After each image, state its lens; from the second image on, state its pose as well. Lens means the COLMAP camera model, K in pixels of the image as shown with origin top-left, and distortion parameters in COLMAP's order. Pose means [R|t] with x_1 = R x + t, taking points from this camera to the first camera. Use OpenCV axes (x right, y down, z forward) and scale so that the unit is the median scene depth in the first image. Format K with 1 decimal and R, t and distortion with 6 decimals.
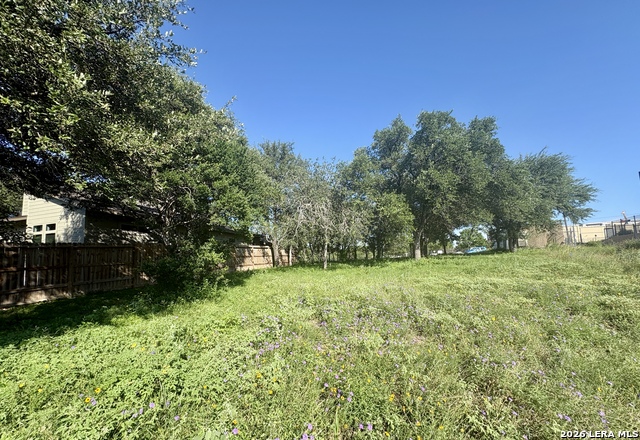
lens RADIAL K [[255.3, 0, 320.3], [0, 255.3, 236.6], [0, 0, 1]] dist [0.001473, -0.000093]
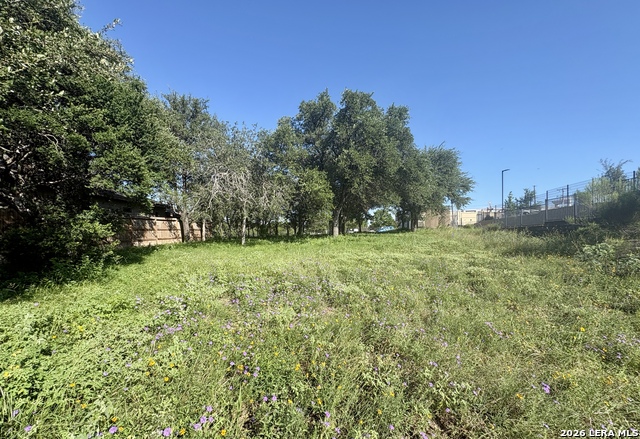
lens RADIAL K [[260.4, 0, 320.7], [0, 260.4, 237.0], [0, 0, 1]] dist [0.000196, -0.000040]
pose [[0.954486, 0.015850, 0.297836, 0.007445], [-0.043850, 0.995193, 0.087567, 0.001782], [-0.295016, -0.096641, 0.950592, 0.003837]]
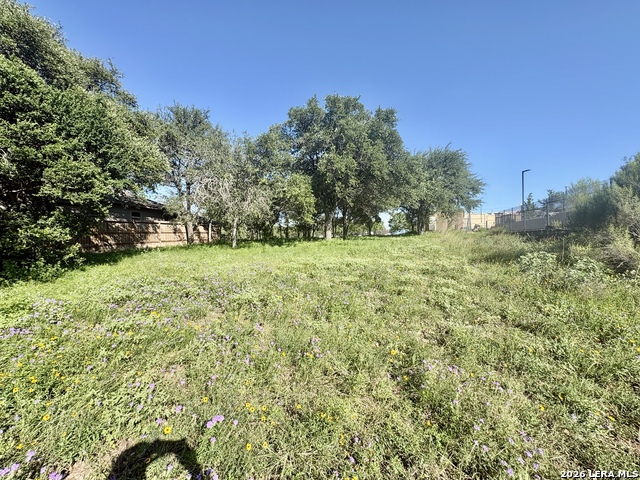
lens RADIAL K [[255.2, 0, 320.0], [0, 255.2, 237.2], [0, 0, 1]] dist [0.001601, -0.000265]
pose [[0.977829, 0.023050, 0.208134, 0.180597], [-0.041084, 0.995724, 0.082744, -0.009905], [-0.205336, -0.089460, 0.974594, -0.027429]]
